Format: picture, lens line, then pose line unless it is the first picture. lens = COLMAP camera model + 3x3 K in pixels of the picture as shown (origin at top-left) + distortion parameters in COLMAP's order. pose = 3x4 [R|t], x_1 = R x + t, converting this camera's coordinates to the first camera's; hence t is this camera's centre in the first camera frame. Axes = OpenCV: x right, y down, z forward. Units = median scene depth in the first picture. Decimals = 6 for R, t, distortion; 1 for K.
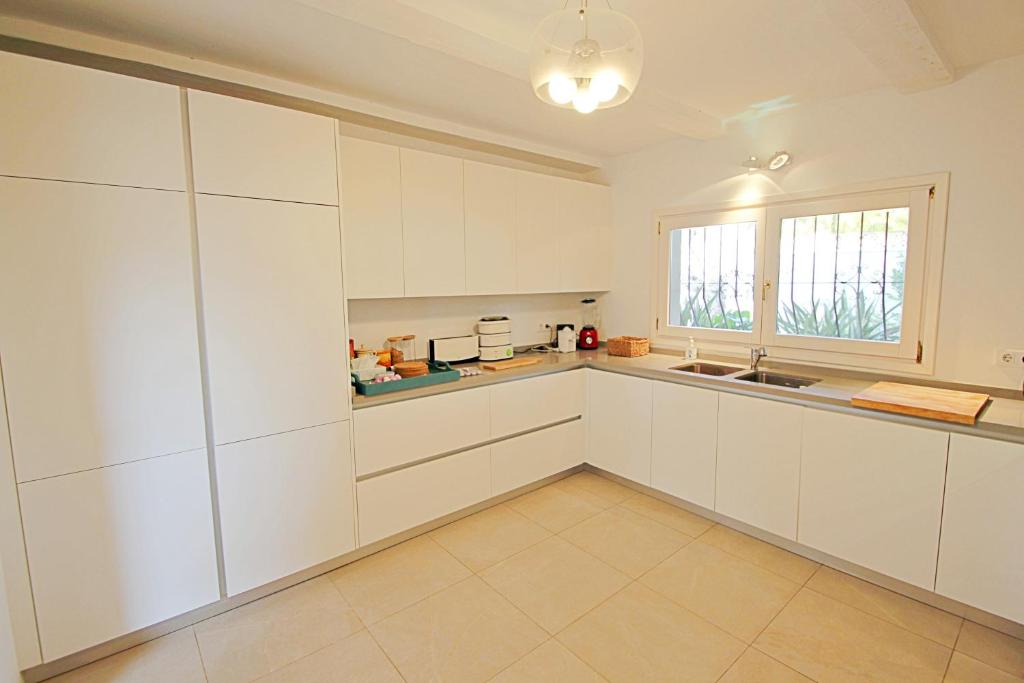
lens RADIAL K [[476.2, 0, 516.1], [0, 476.2, 334.3], [0, 0, 1]] dist [-0.003668, -0.006016]
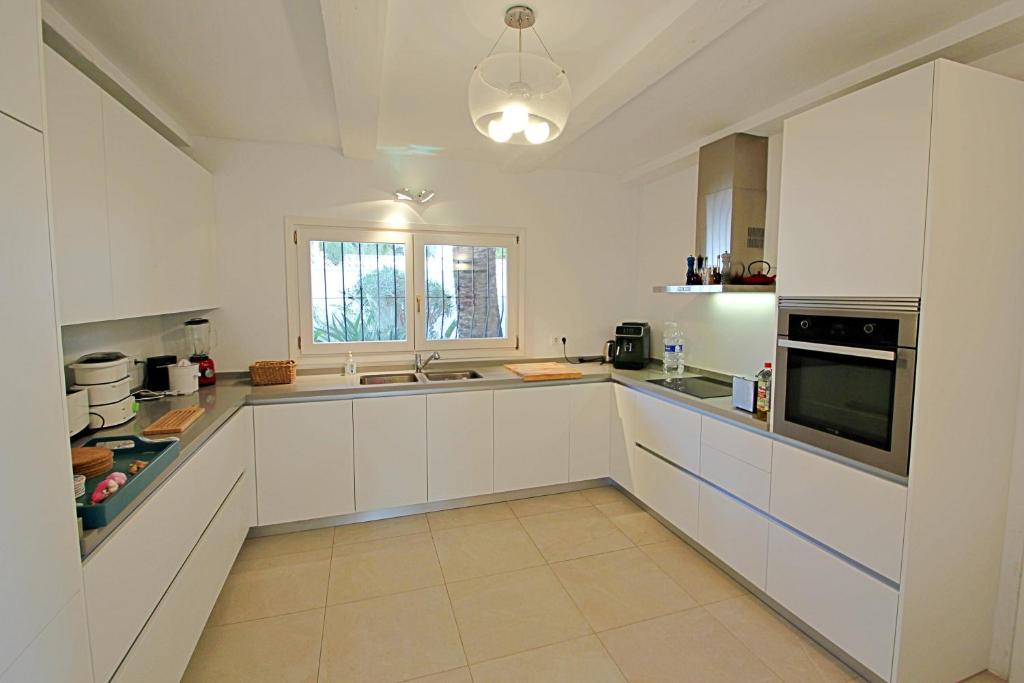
lens RADIAL K [[476.2, 0, 537.2], [0, 476.2, 336.2], [0, 0, 1]] dist [-0.003668, -0.006016]
pose [[0.345968, -0.072583, 0.935435, -0.453529], [0.099338, 0.994233, 0.040405, -0.030297], [-0.932973, 0.078945, 0.351183, 0.304973]]
